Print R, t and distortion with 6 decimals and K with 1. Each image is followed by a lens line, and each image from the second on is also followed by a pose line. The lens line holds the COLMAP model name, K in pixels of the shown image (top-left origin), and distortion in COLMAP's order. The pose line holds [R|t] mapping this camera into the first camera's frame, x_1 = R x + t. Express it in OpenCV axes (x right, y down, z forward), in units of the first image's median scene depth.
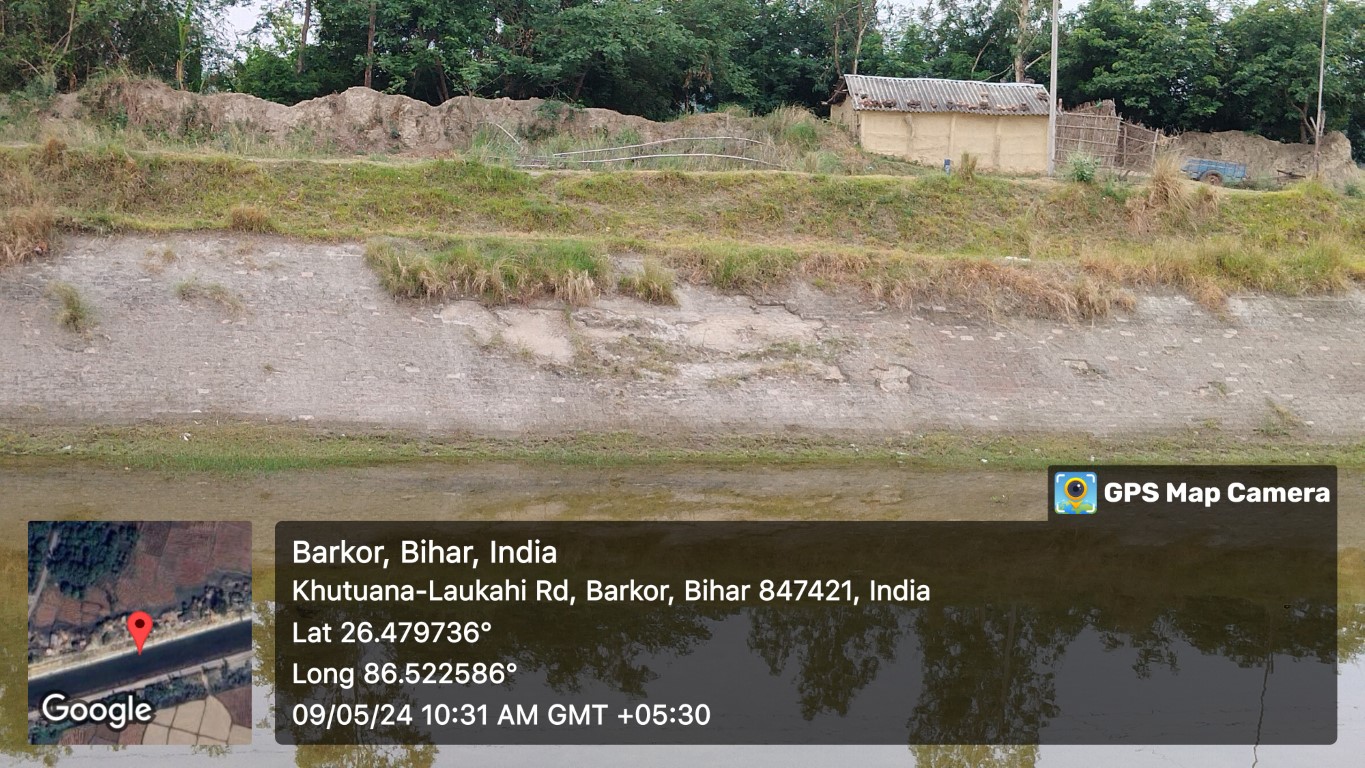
lens RADIAL K [[1093.7, 0, 737.2], [0, 1093.7, 379.3], [0, 0, 1]] dist [-0.004612, -0.007681]
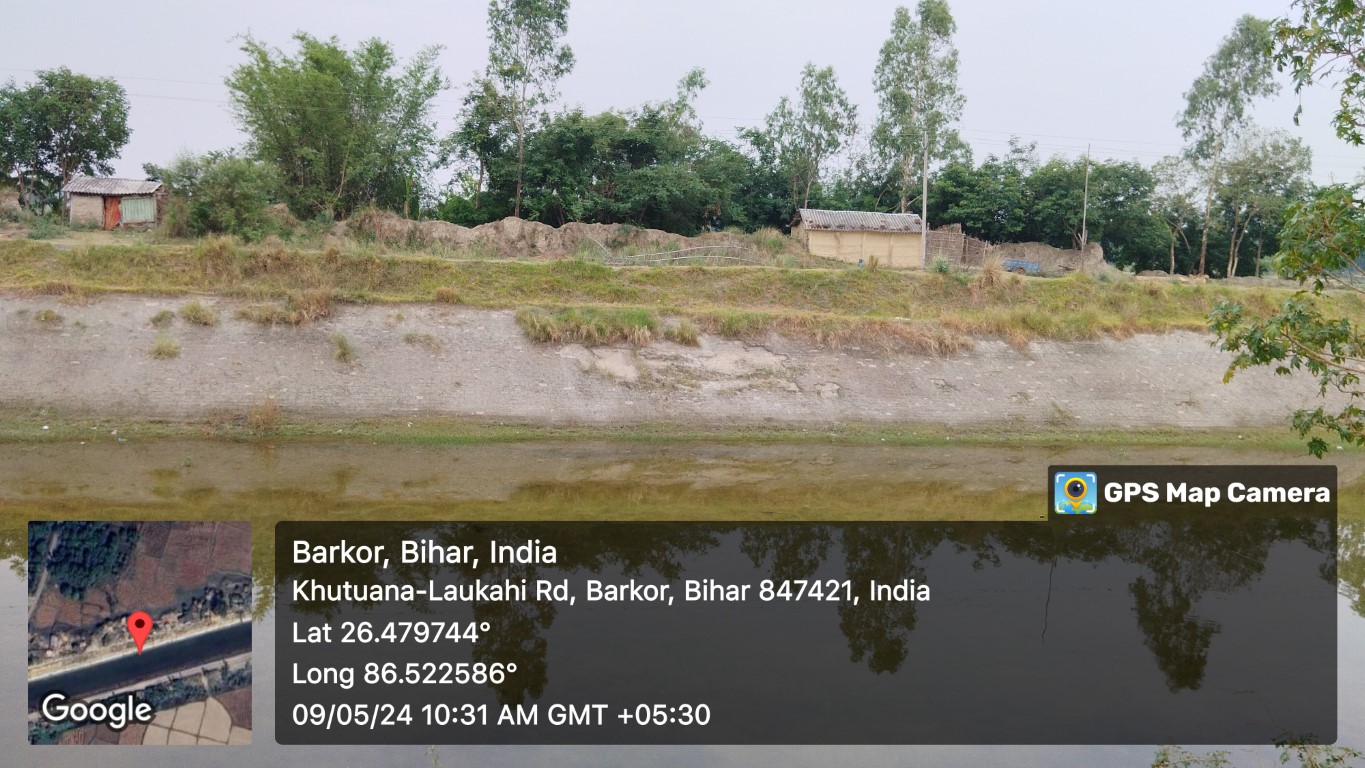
lens RADIAL K [[1156.0, 0, 685.0], [0, 1156.0, 380.2], [0, 0, 1]] dist [0.096339, -0.127392]
pose [[0.998983, -0.000016, -0.045093, 0.002772], [0.000044, 1.000000, 0.000610, -0.016237], [0.045093, -0.000611, 0.998983, -0.782376]]
